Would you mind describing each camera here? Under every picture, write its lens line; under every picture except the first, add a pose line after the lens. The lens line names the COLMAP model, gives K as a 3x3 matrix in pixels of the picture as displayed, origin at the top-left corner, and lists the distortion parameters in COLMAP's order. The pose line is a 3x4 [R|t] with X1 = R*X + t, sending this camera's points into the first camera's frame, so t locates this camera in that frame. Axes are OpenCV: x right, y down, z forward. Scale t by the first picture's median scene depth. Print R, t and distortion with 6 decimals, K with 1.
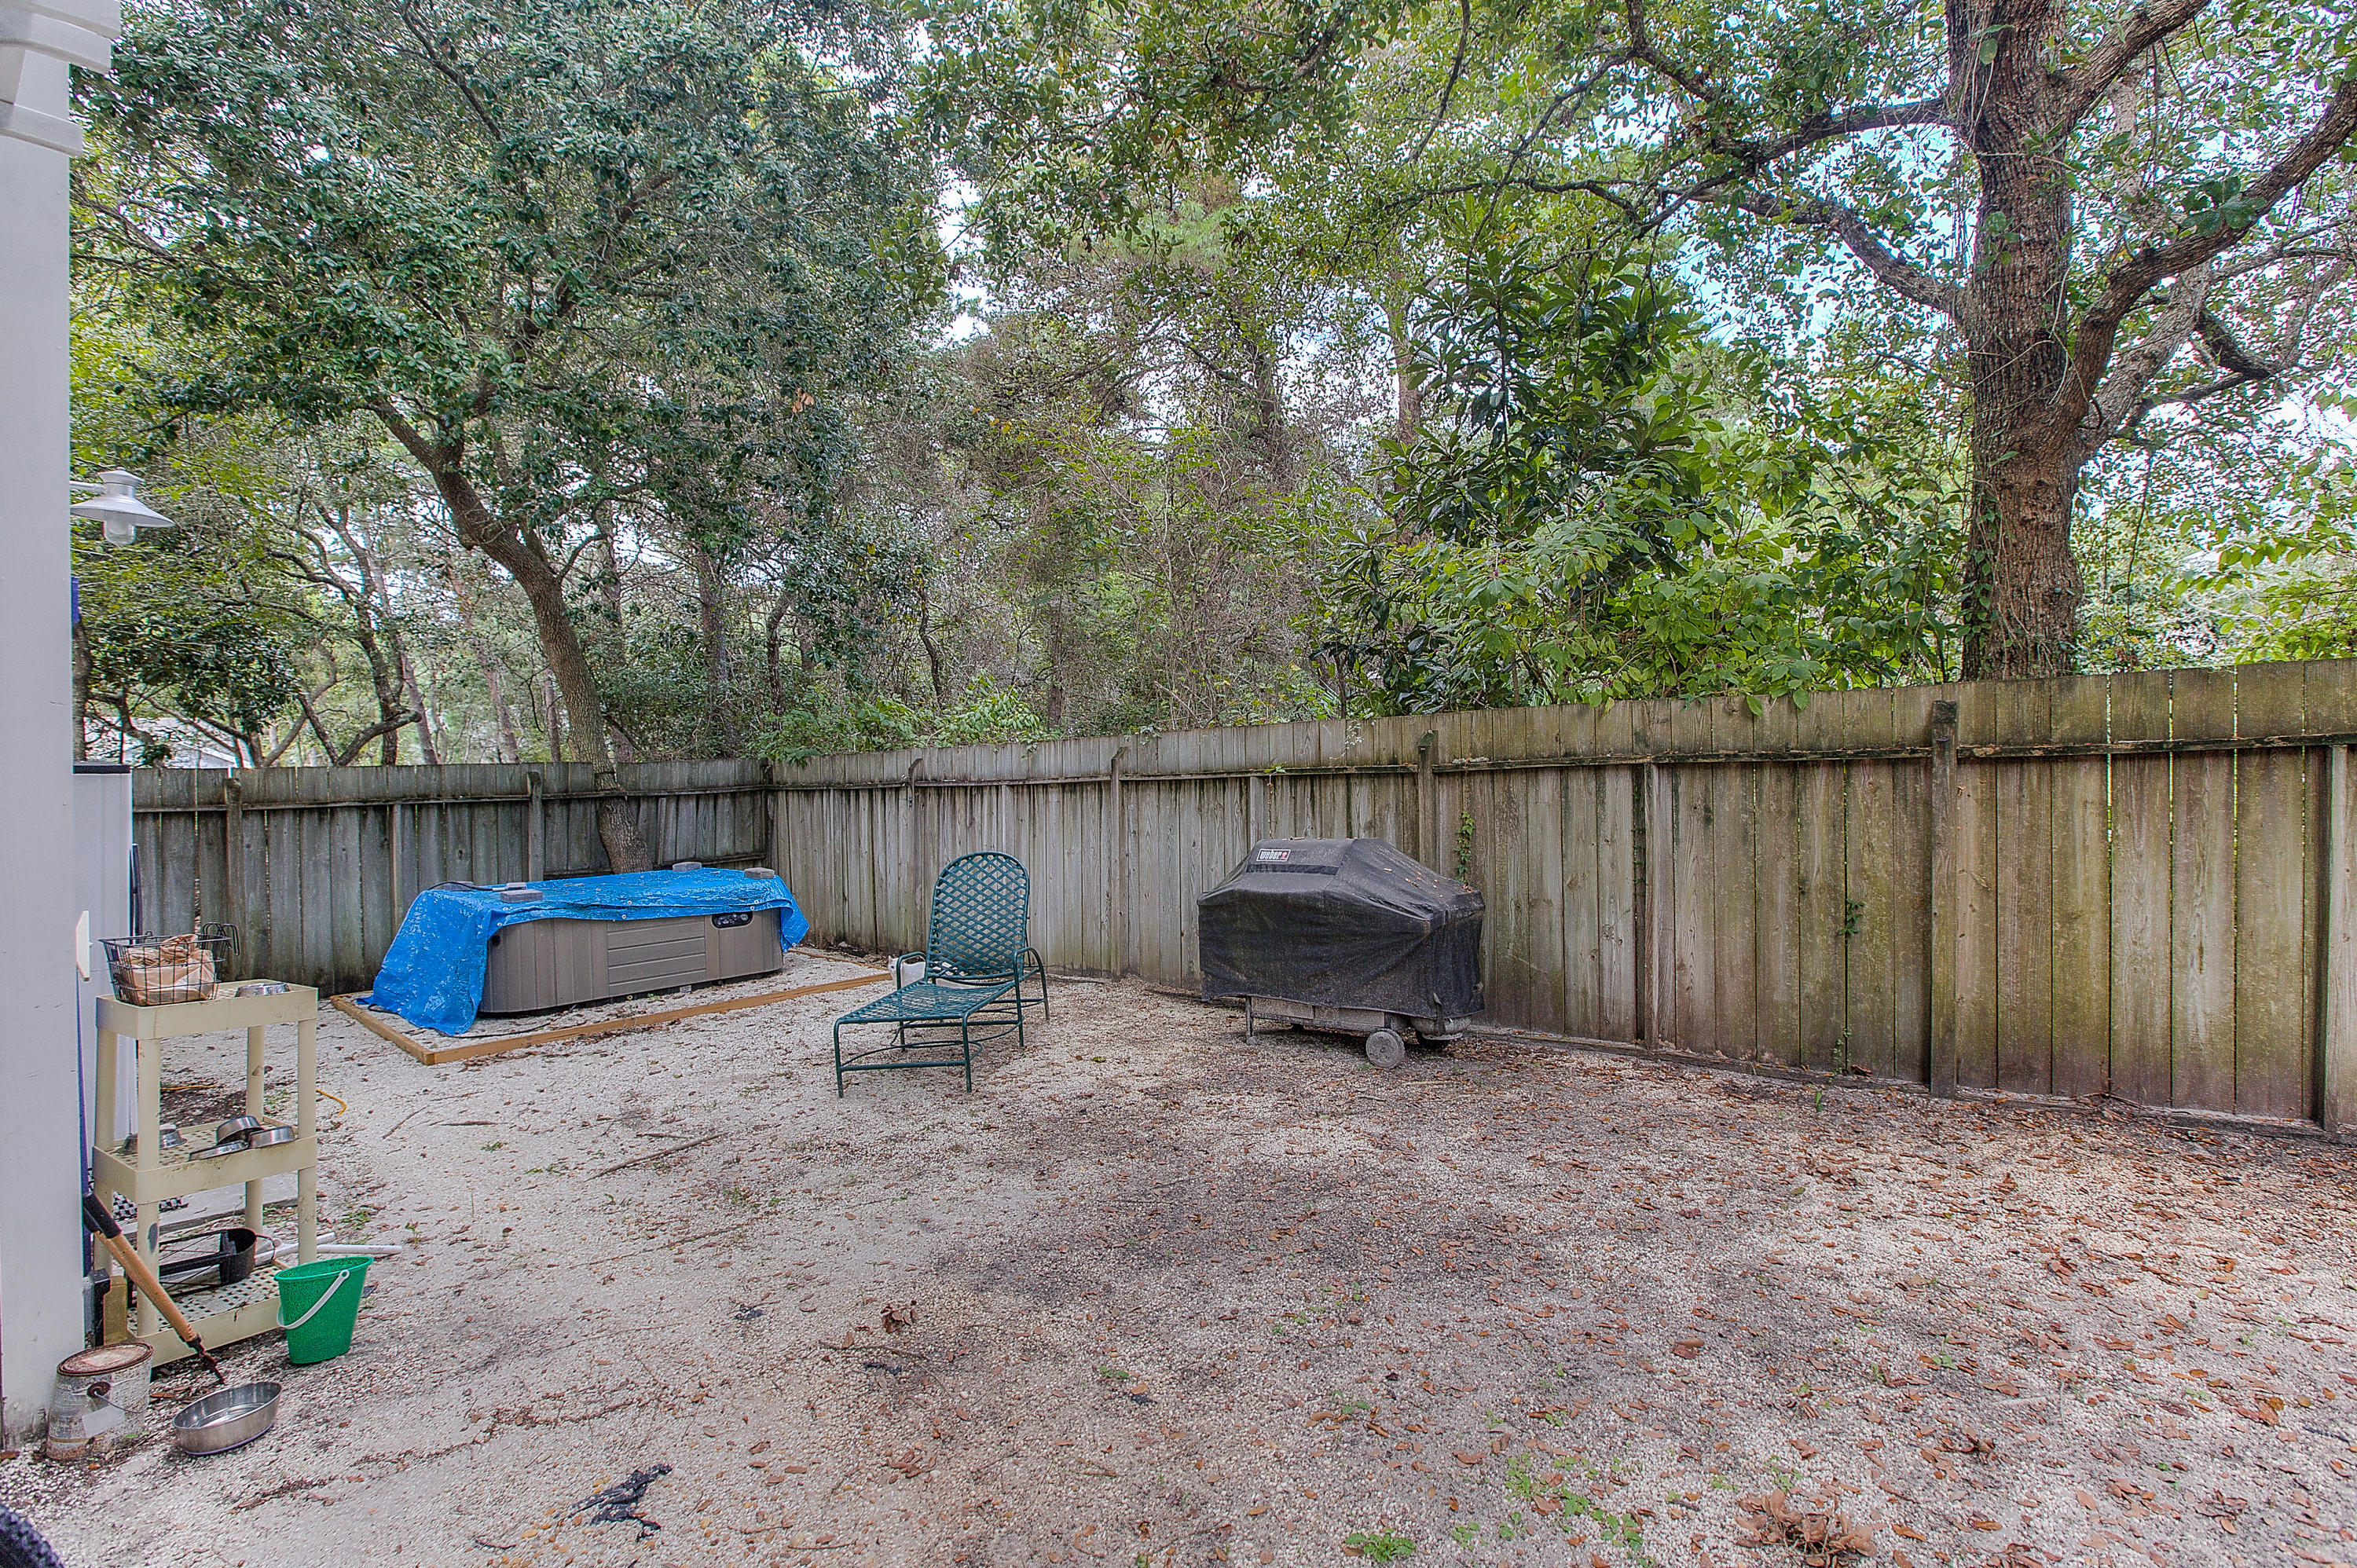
lens RADIAL K [[1122.8, 0, 1170.2], [0, 1122.8, 762.4], [0, 0, 1]] dist [-0.047912, 0.018812]
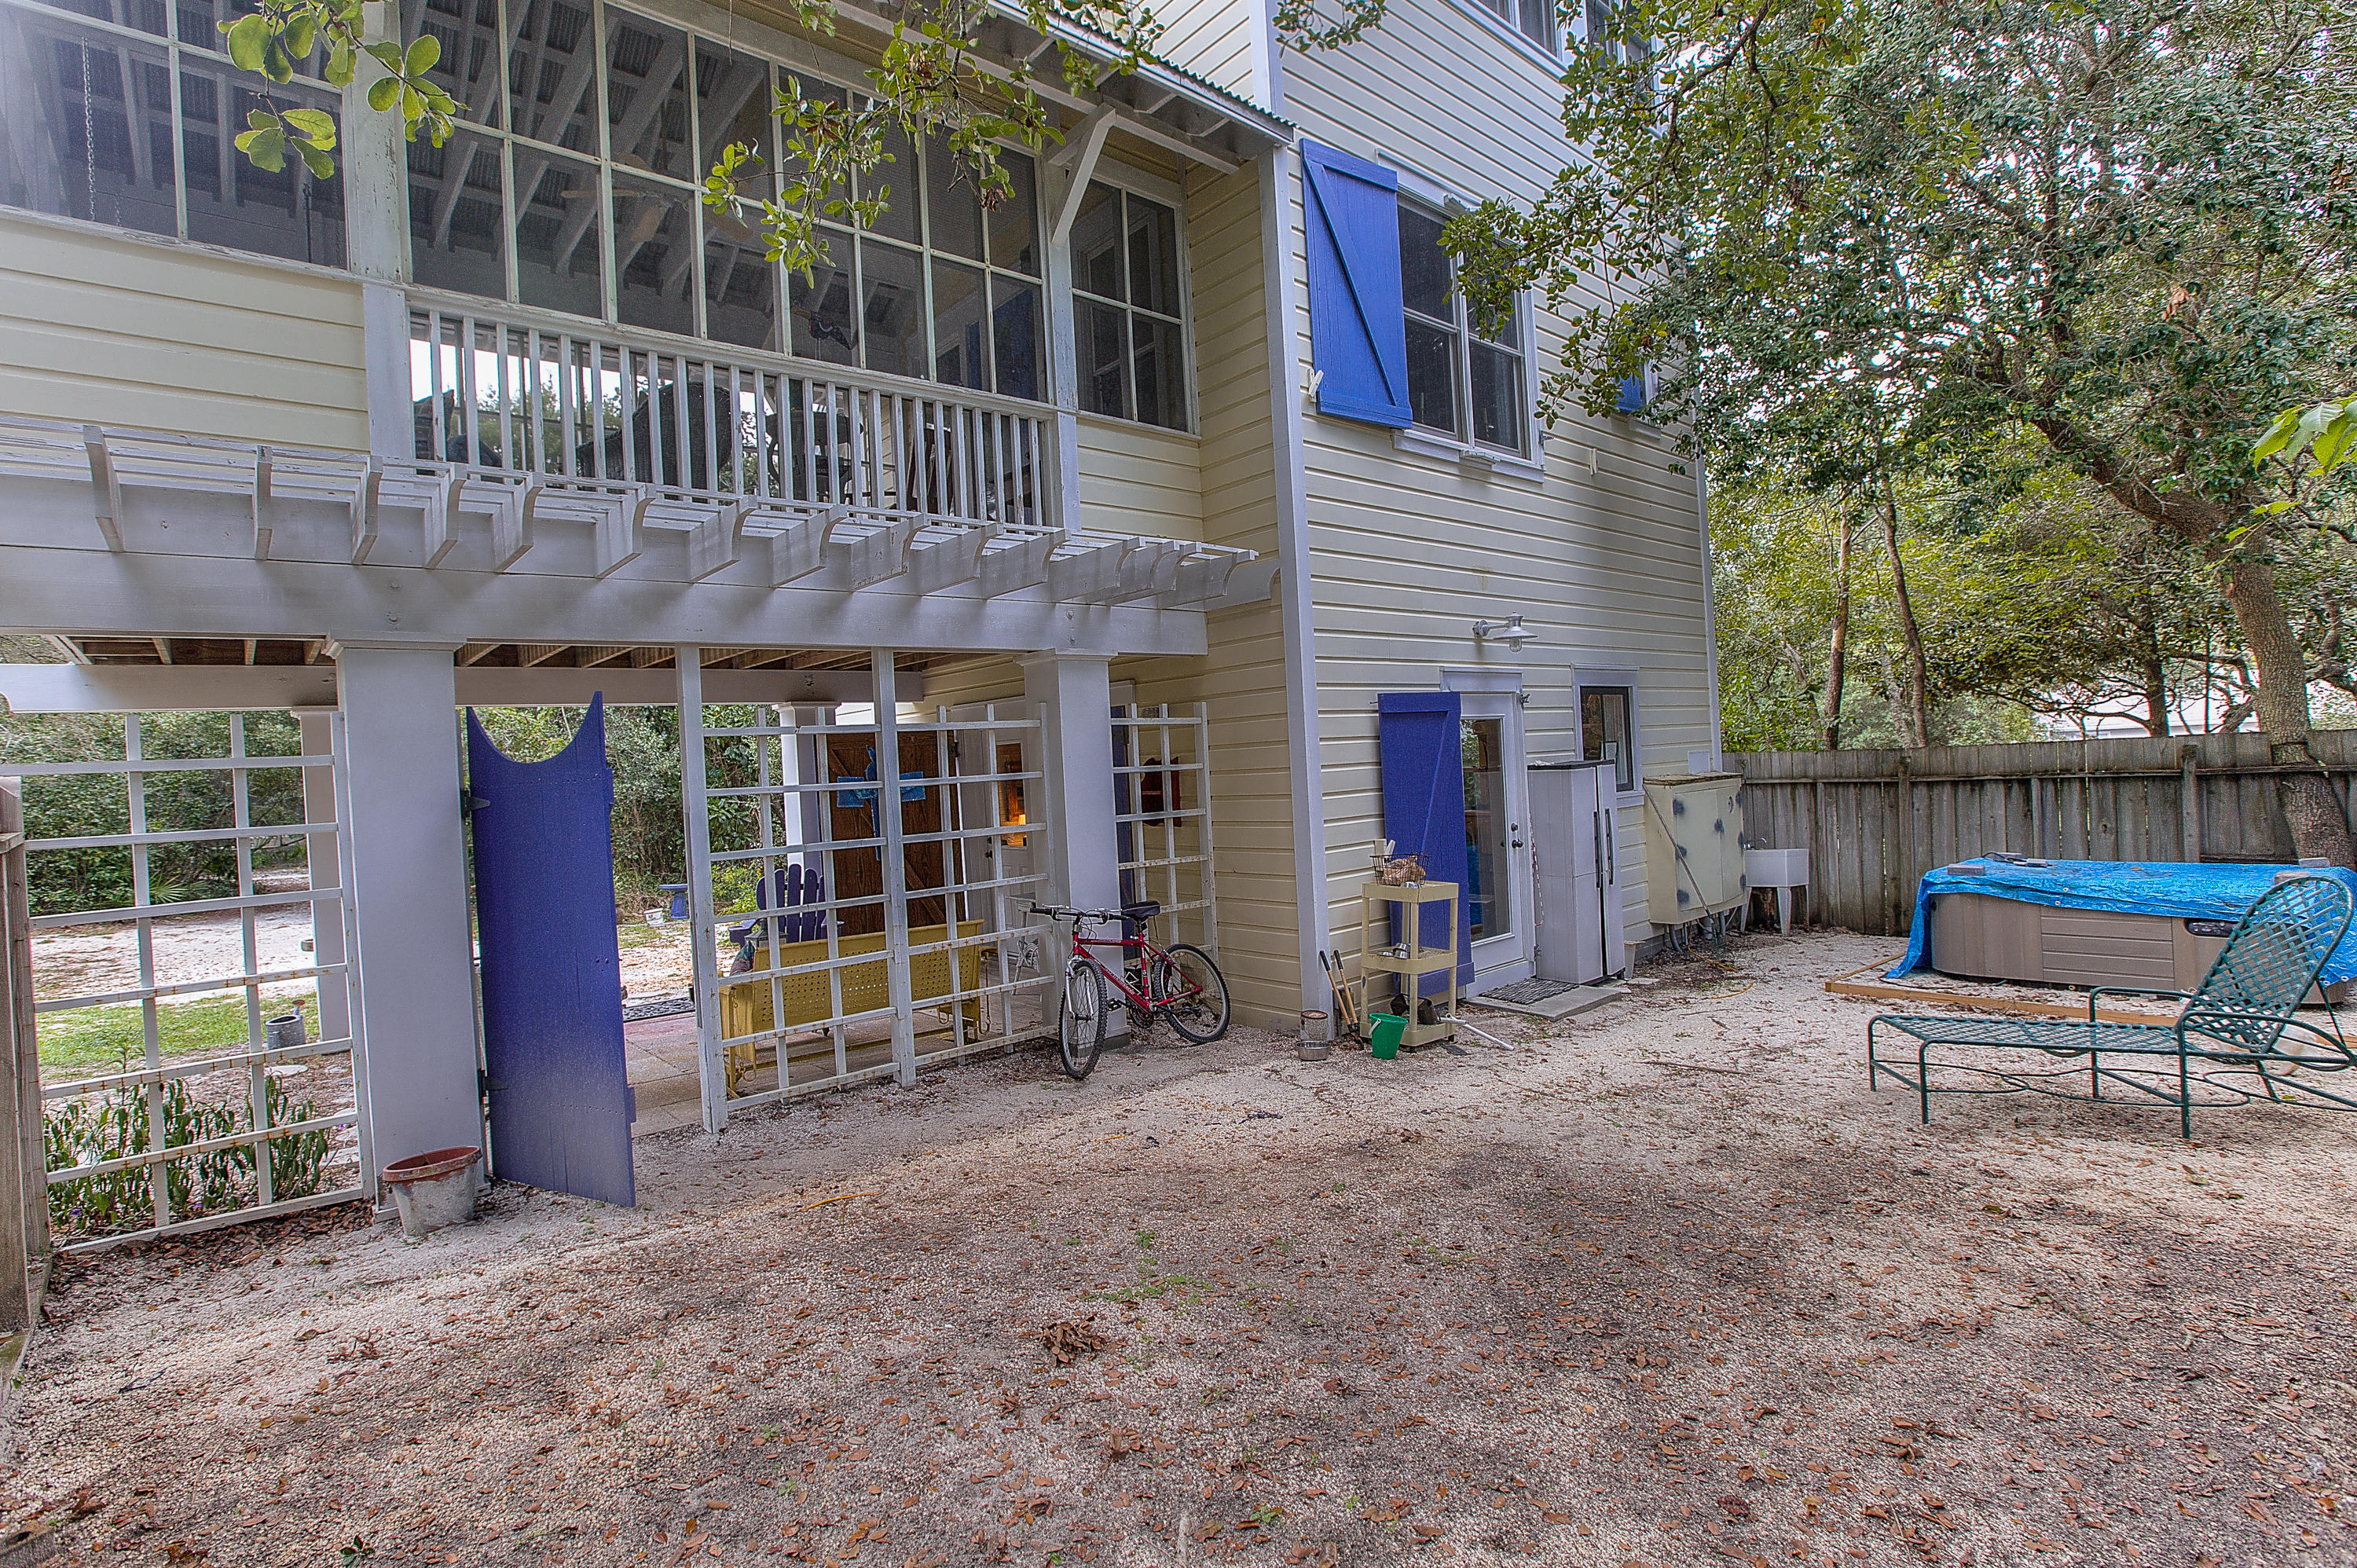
lens RADIAL K [[1089.5, 0, 1185.4], [0, 1089.5, 775.5], [0, 0, 1]] dist [-0.035348, 0.010818]
pose [[-0.140994, 0.023416, -0.989733, 0.818951], [0.044004, 0.998880, 0.017364, -0.035020], [0.989032, -0.041104, -0.141866, 0.567720]]
